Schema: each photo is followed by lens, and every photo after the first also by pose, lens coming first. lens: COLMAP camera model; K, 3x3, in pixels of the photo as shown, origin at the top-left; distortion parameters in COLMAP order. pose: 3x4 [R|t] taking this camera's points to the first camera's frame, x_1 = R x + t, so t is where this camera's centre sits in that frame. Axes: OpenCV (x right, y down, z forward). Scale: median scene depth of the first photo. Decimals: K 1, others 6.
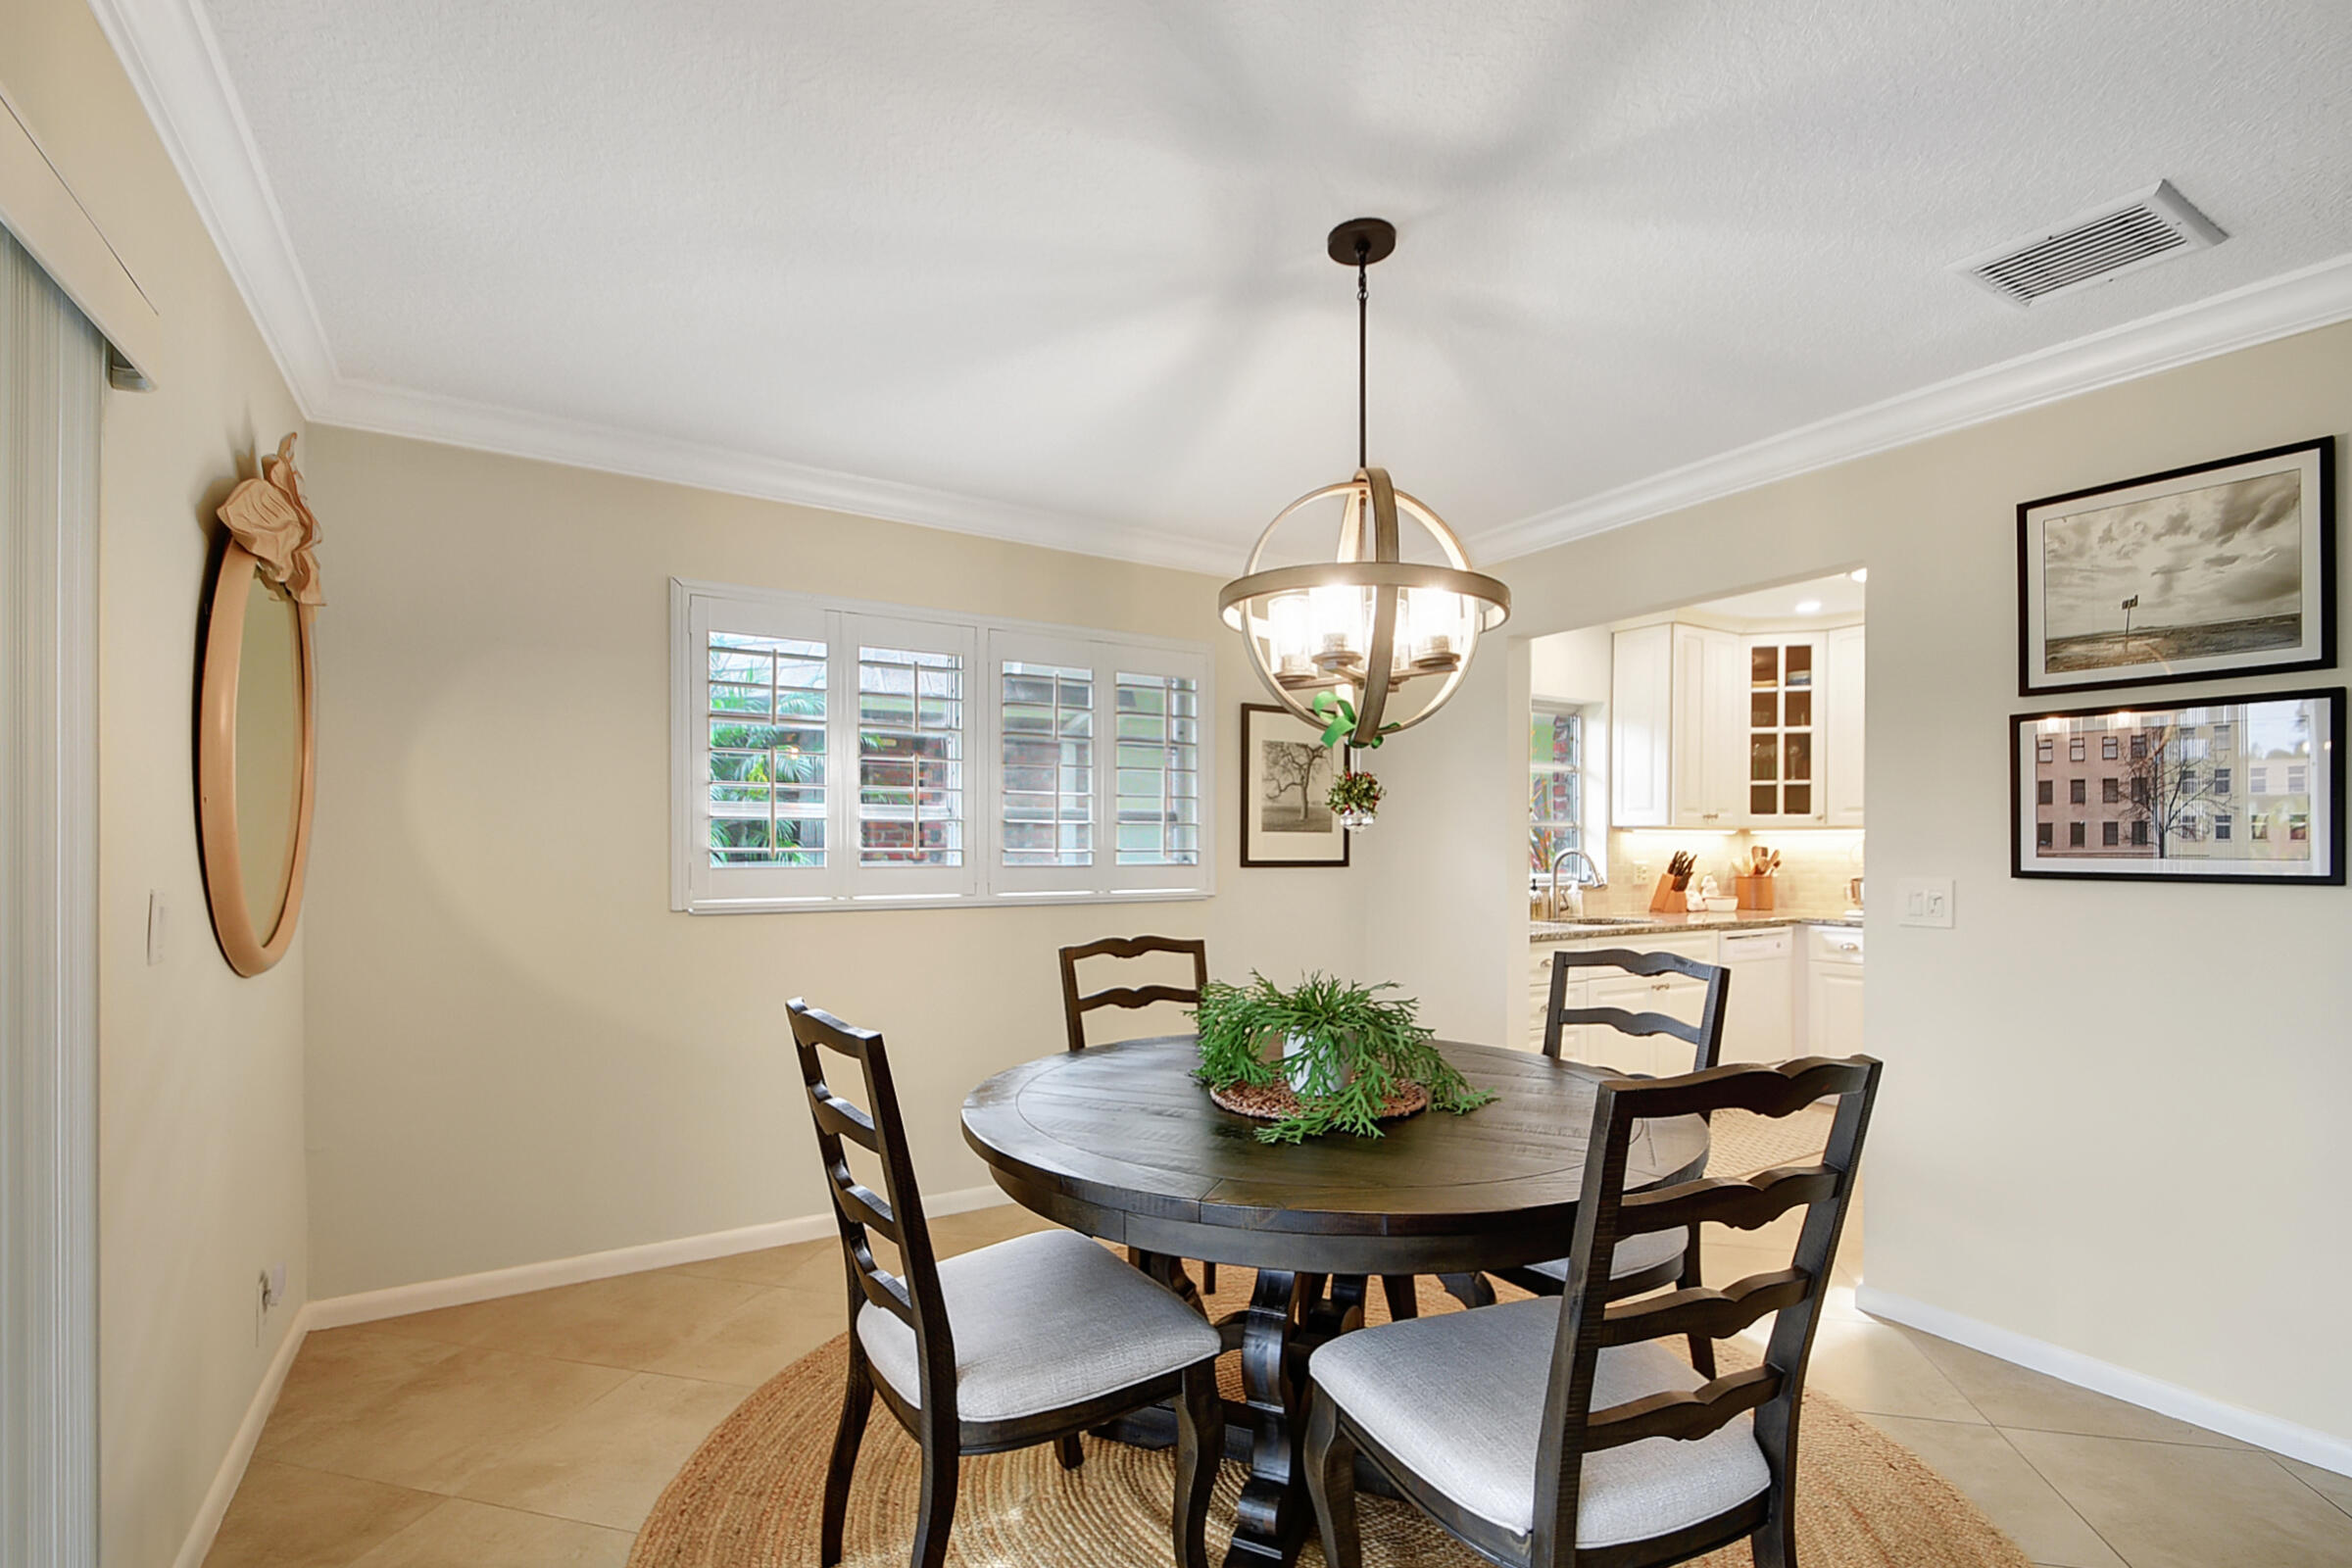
lens RADIAL K [[1060.7, 0, 1167.3], [0, 1060.7, 842.6], [0, 0, 1]] dist [0.012385, -0.010955]
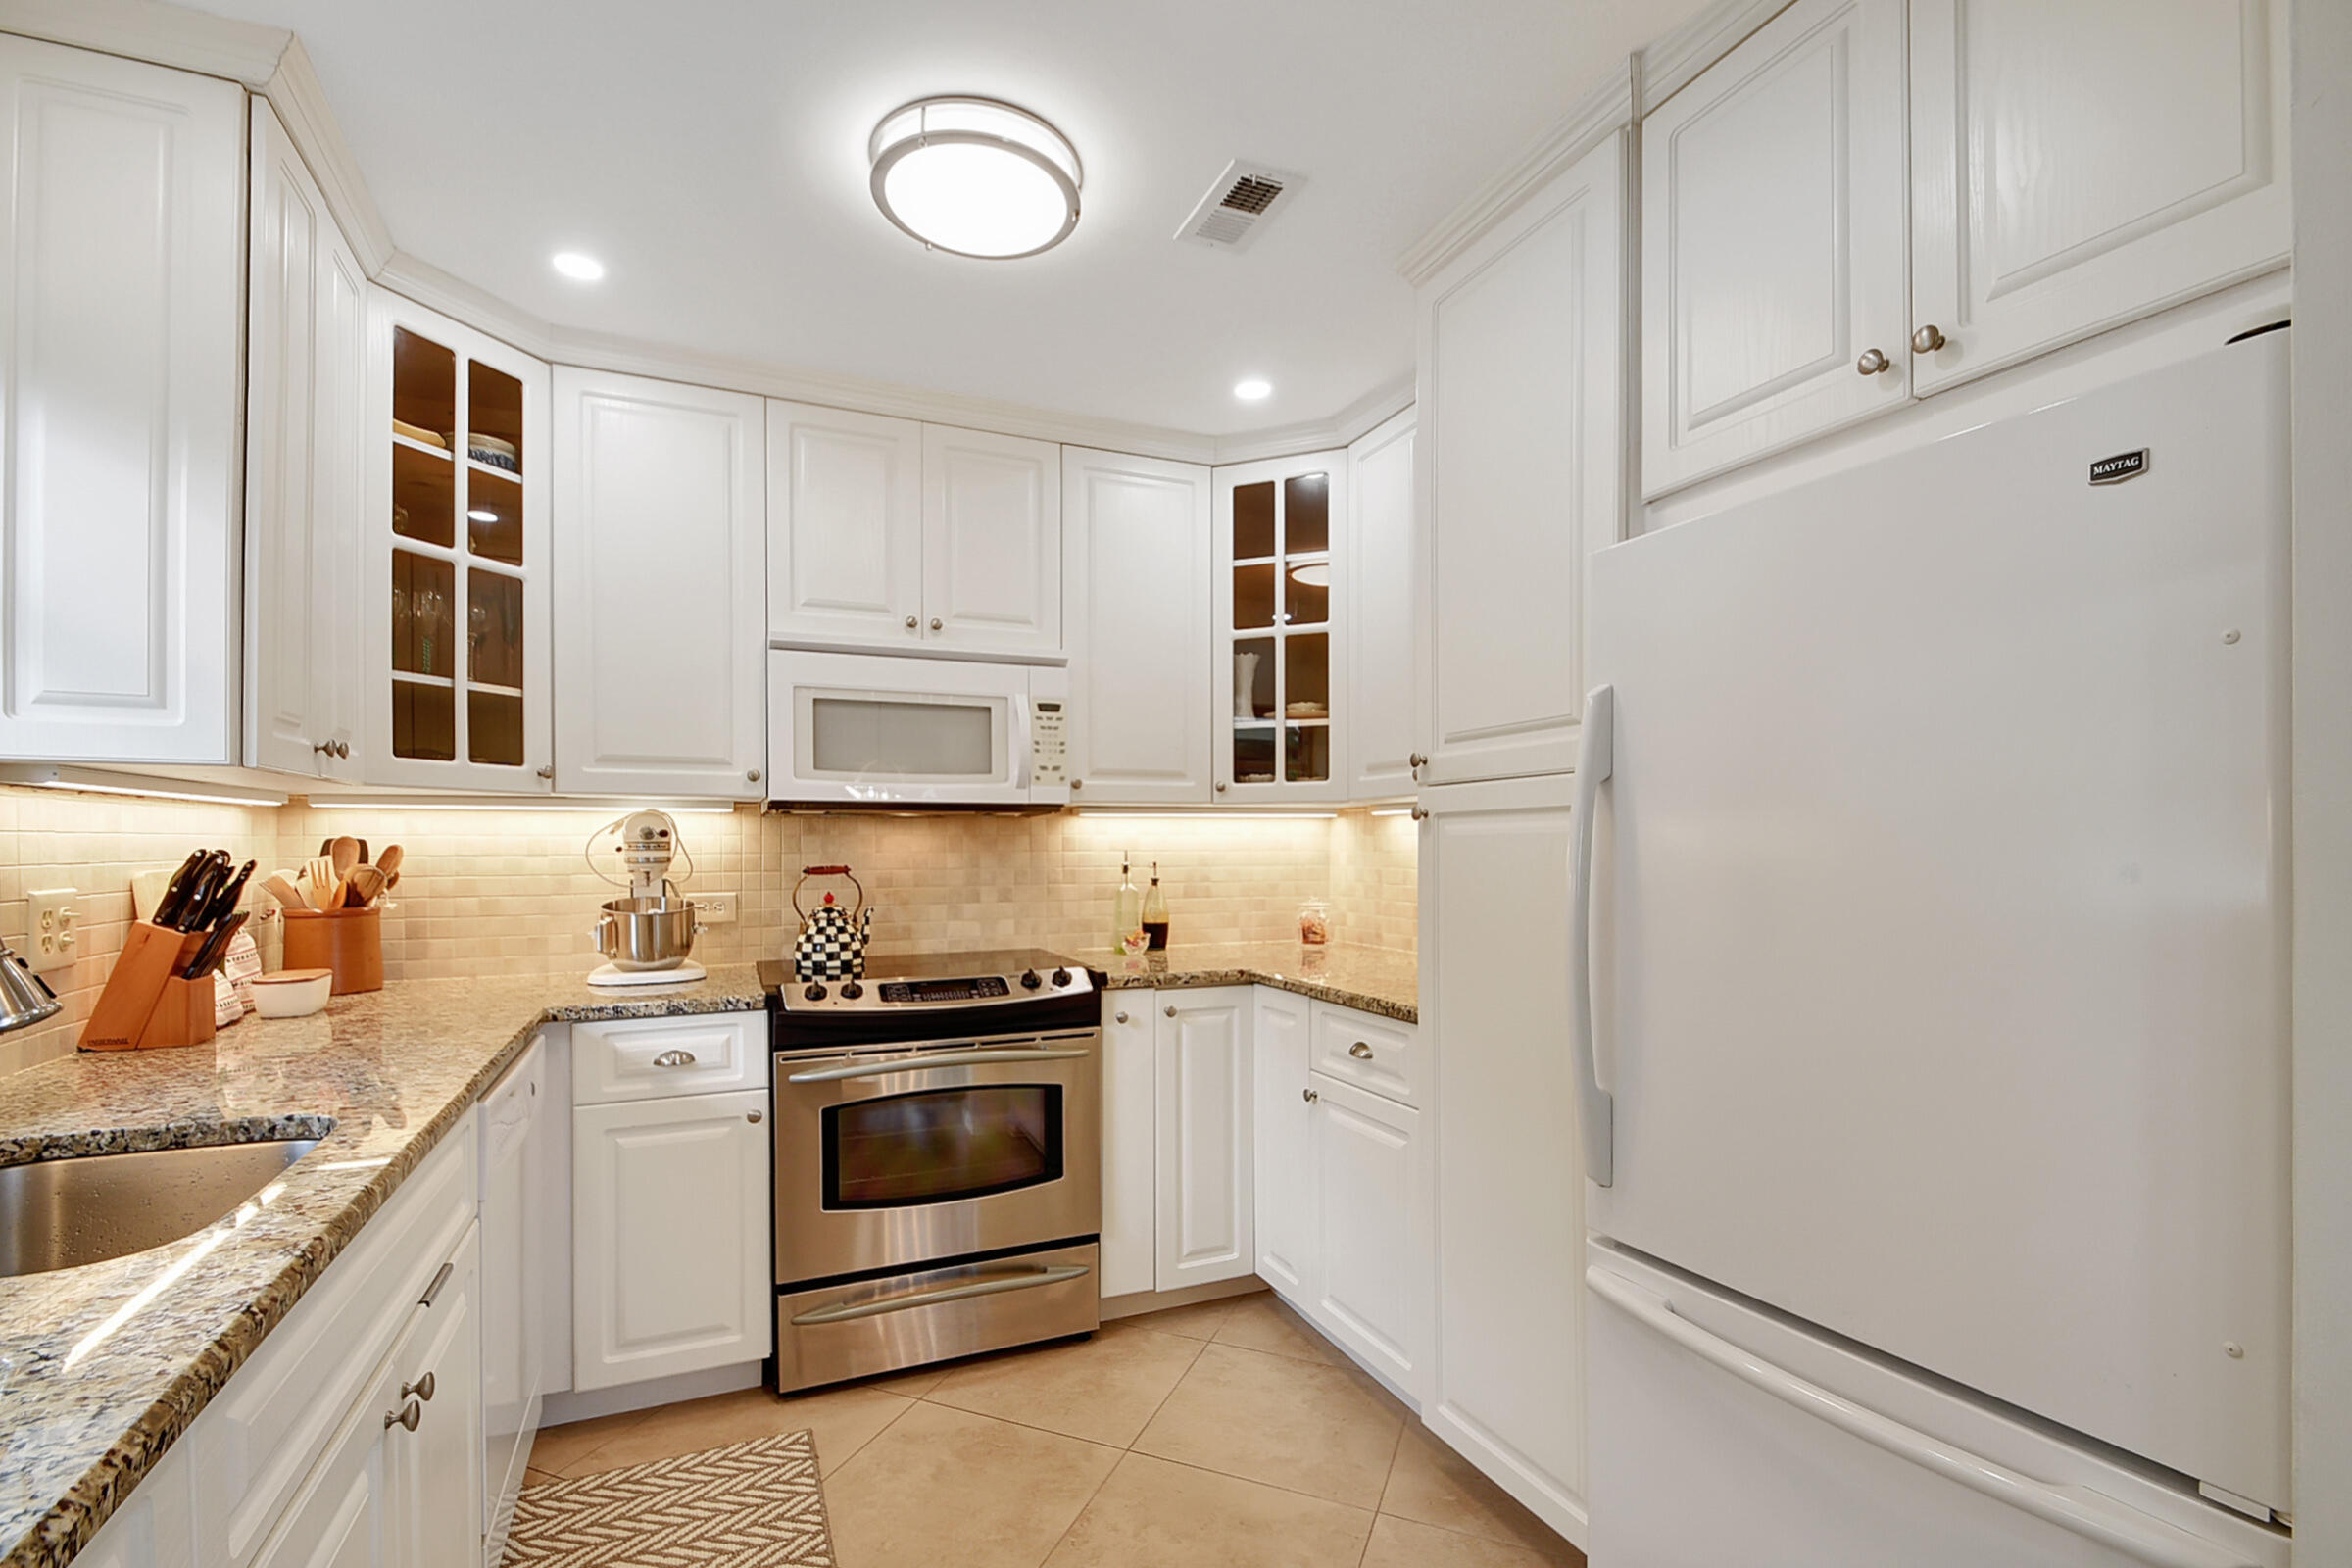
lens RADIAL K [[1060.7, 0, 1164.8], [0, 1060.7, 847.6], [0, 0, 1]] dist [0.012385, -0.010955]
pose [[0.147169, -0.005770, 0.989095, 0.203360], [-0.001590, 0.999980, 0.006070, 0.004154], [-0.989110, -0.002466, 0.147157, 0.661906]]
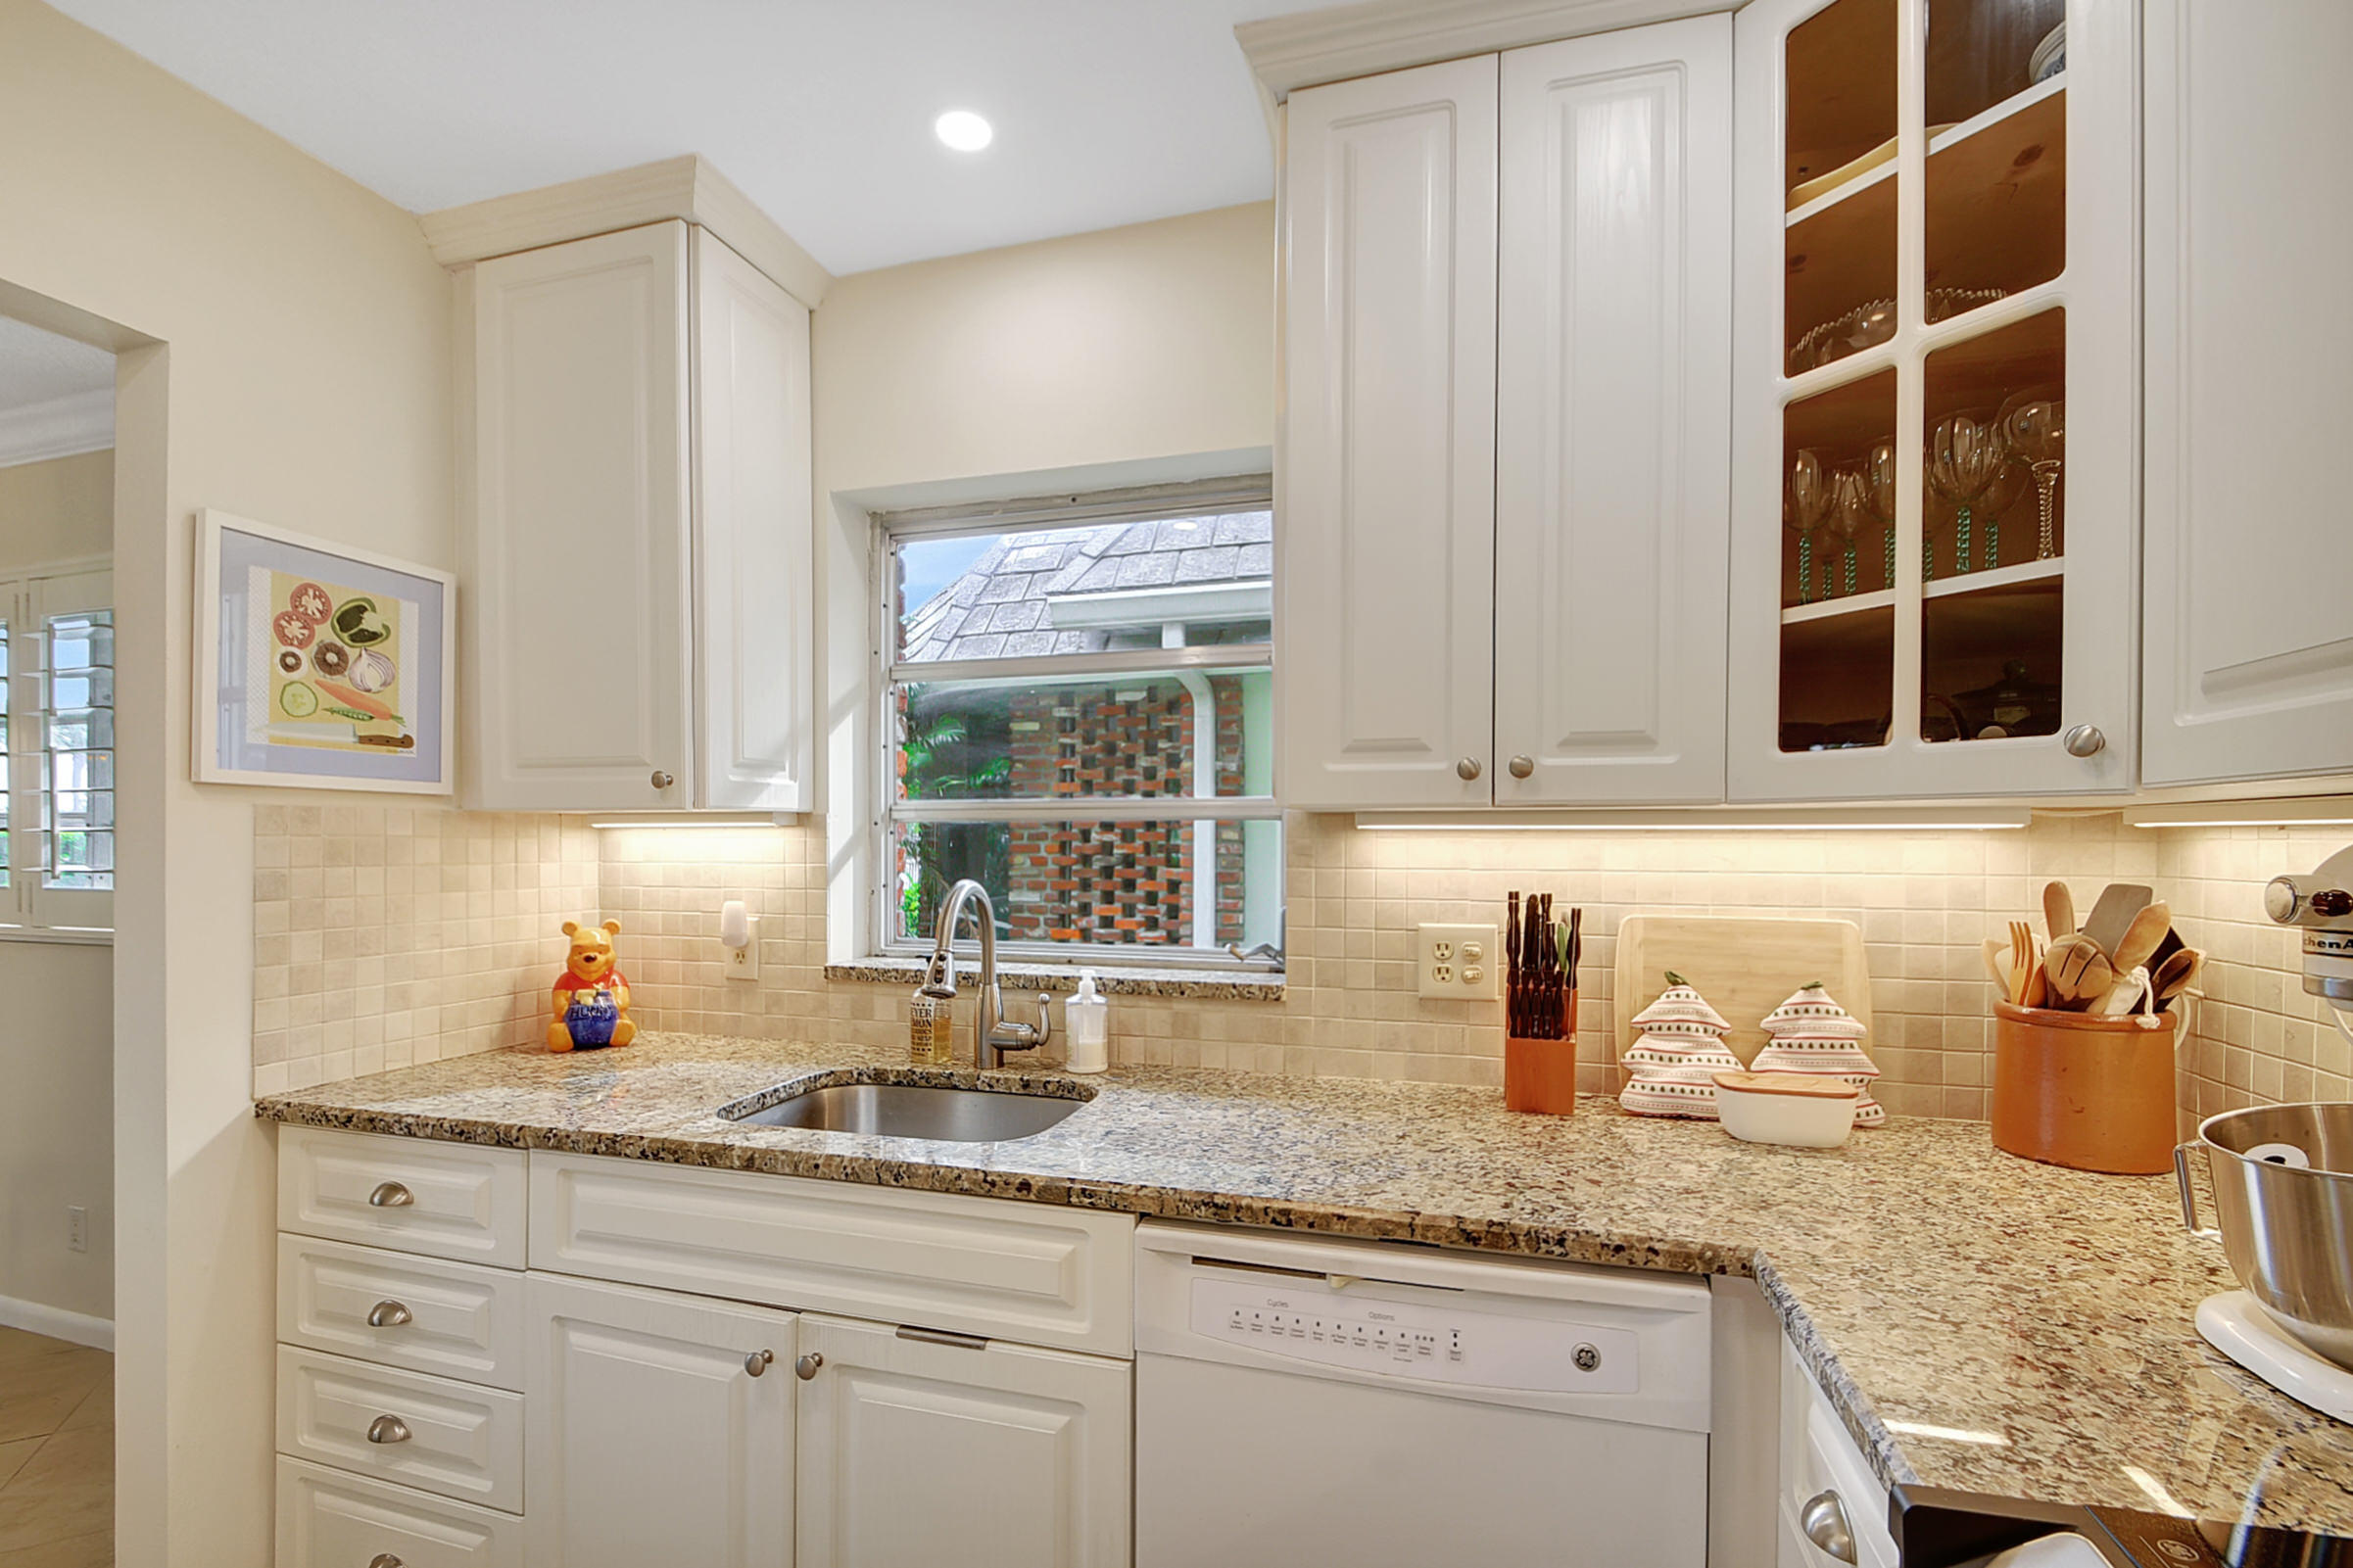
lens RADIAL K [[1061.0, 0, 1126.2], [0, 1061.0, 840.6], [0, 0, 1]] dist [0.012385, -0.010955]
pose [[0.661953, 0.003773, -0.749536, 0.629132], [0.000137, 0.999987, 0.005155, -0.008167], [0.749546, -0.003515, 0.661943, 0.735831]]
